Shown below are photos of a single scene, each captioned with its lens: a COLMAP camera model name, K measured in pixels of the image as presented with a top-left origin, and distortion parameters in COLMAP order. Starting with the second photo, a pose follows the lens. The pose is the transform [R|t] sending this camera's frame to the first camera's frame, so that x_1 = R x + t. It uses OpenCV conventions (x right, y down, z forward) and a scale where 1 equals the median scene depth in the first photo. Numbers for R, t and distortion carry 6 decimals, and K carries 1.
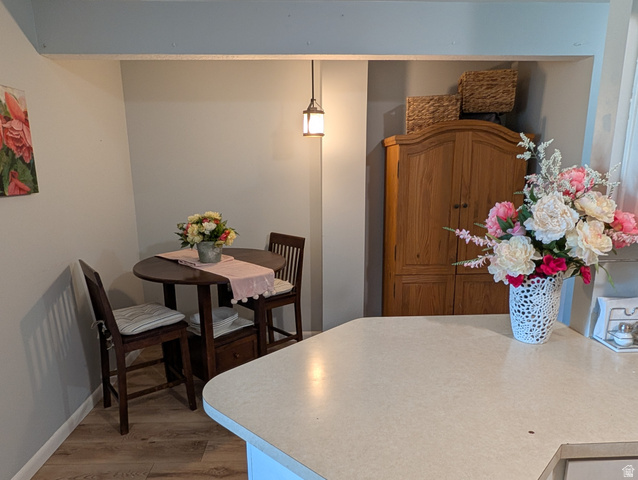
lens RADIAL K [[437.6, 0, 319.1], [0, 437.6, 266.6], [0, 0, 1]] dist [-0.002371, 0.000115]
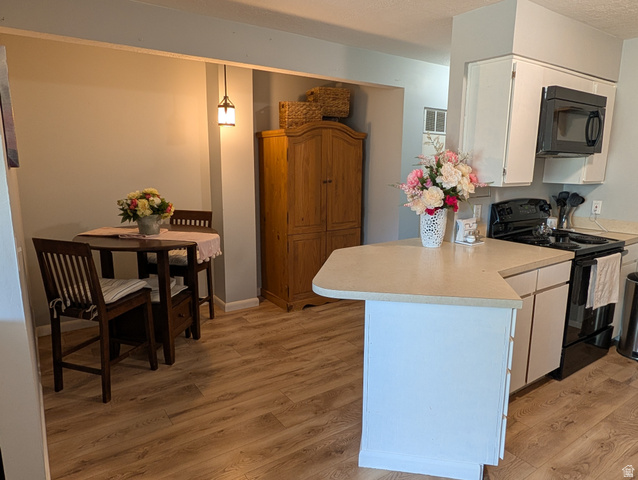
lens RADIAL K [[417.6, 0, 319.0], [0, 417.6, 240.0], [0, 0, 1]] dist [0.003214, 0.000307]
pose [[0.836831, -0.087741, 0.540385, -0.458189], [0.109164, 0.993994, -0.007657, 0.057408], [-0.536468, 0.065398, 0.841383, -0.105158]]
